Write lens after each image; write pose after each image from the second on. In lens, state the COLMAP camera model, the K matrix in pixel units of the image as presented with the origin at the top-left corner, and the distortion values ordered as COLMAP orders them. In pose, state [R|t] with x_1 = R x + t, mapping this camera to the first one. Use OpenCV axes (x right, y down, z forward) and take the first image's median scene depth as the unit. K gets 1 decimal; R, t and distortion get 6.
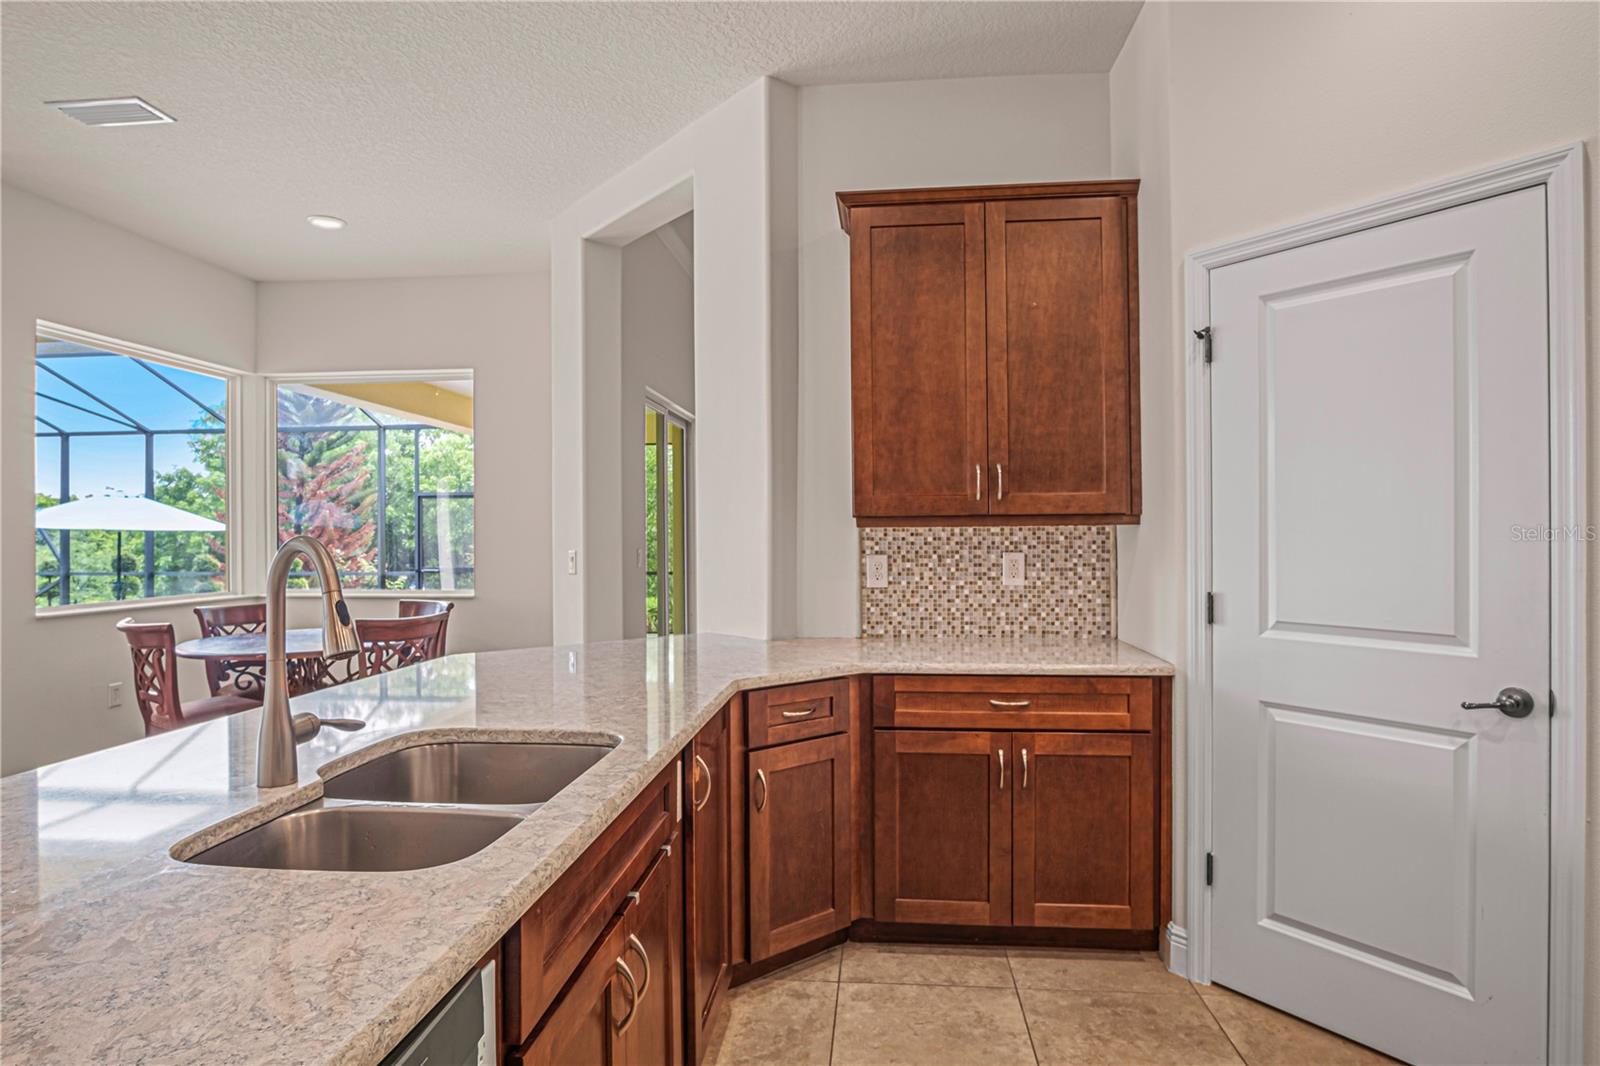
lens RADIAL K [[879.0, 0, 813.4], [0, 879.0, 534.8], [0, 0, 1]] dist [-0.025032, 0.003348]
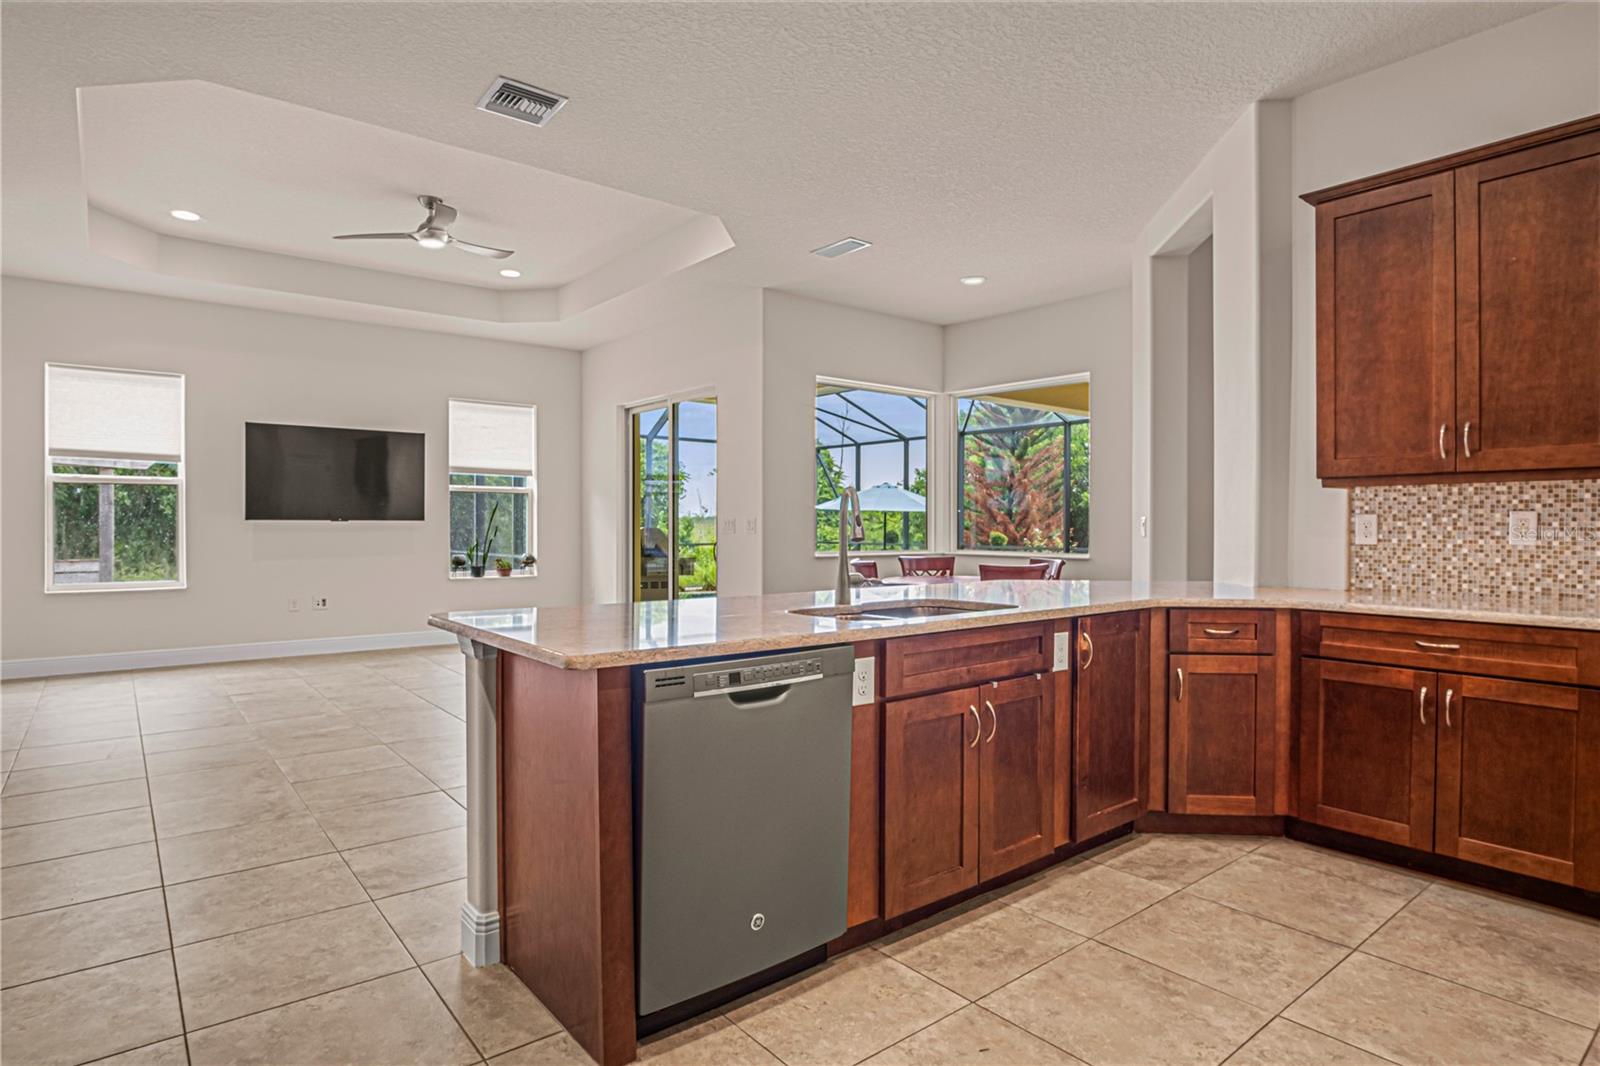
lens RADIAL K [[879.0, 0, 788.9], [0, 879.0, 530.7], [0, 0, 1]] dist [-0.025032, 0.003348]
pose [[0.688278, 0.011820, -0.725351, 0.399390], [-0.006005, 0.999926, 0.010597, 0.040231], [0.725422, -0.002938, 0.688298, -0.273380]]
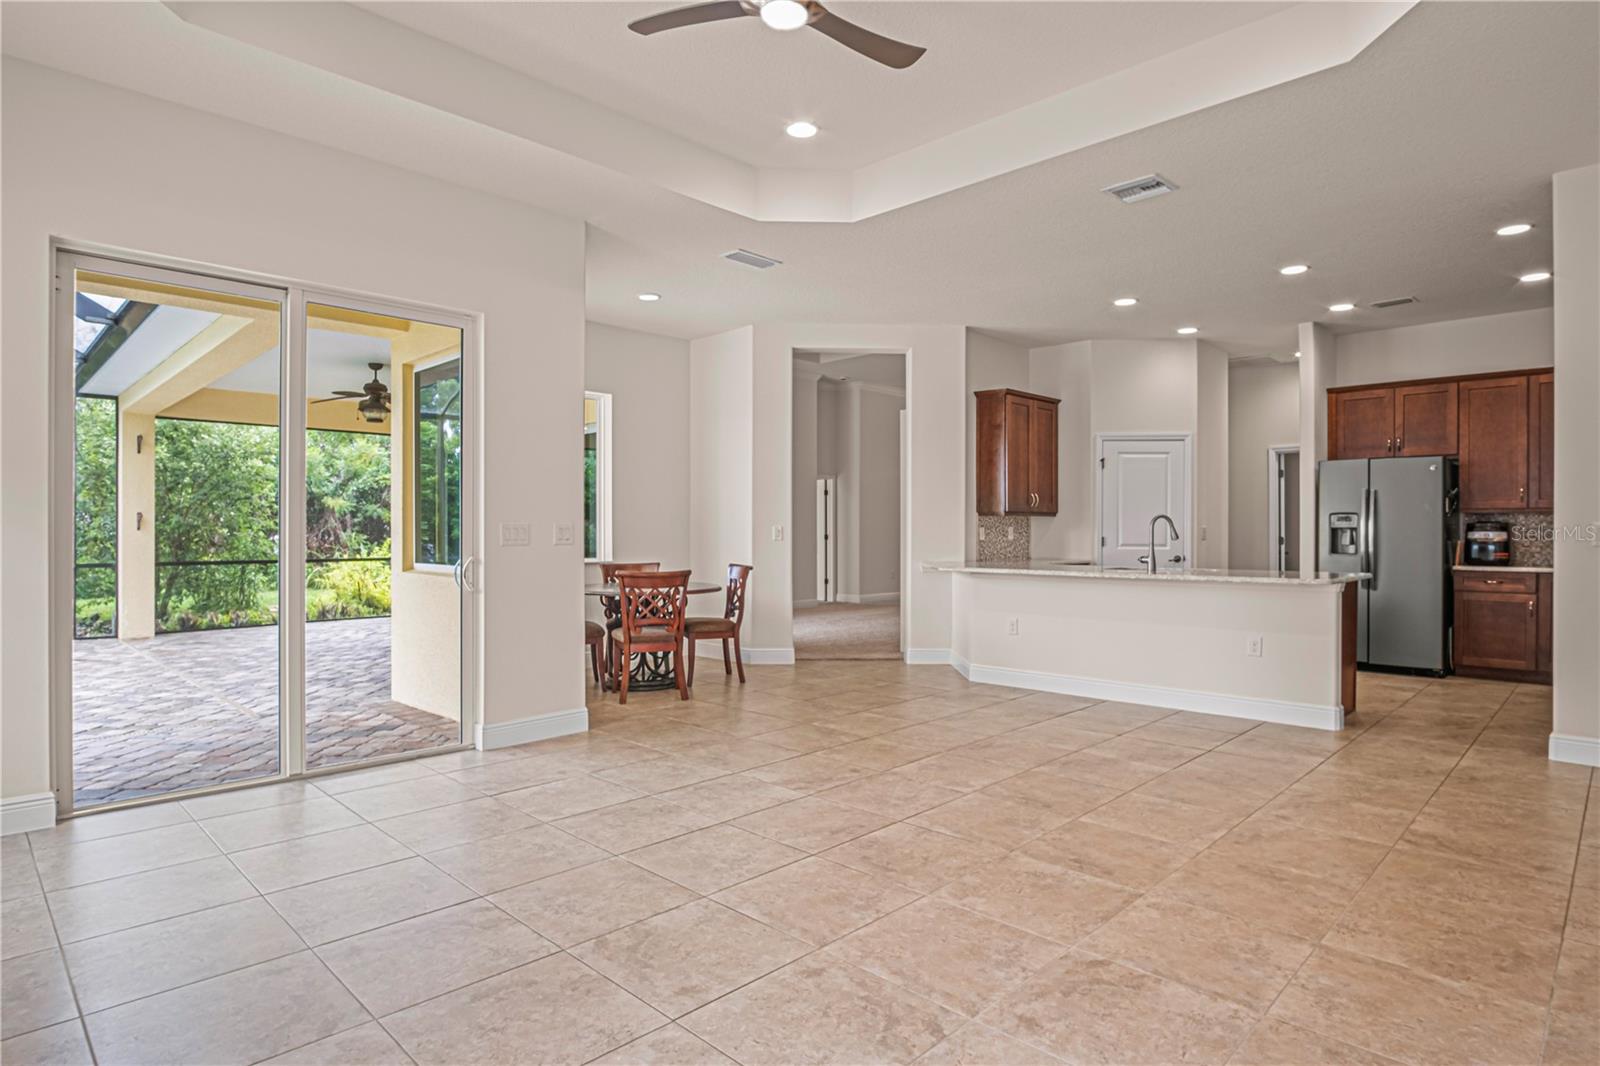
lens RADIAL K [[879.0, 0, 812.9], [0, 879.0, 532.5], [0, 0, 1]] dist [-0.025032, 0.003348]
pose [[0.618368, 0.004940, 0.785873, -2.419281], [-0.003665, 0.999987, -0.003402, 0.053946], [-0.785880, -0.000776, 0.618378, -0.174016]]
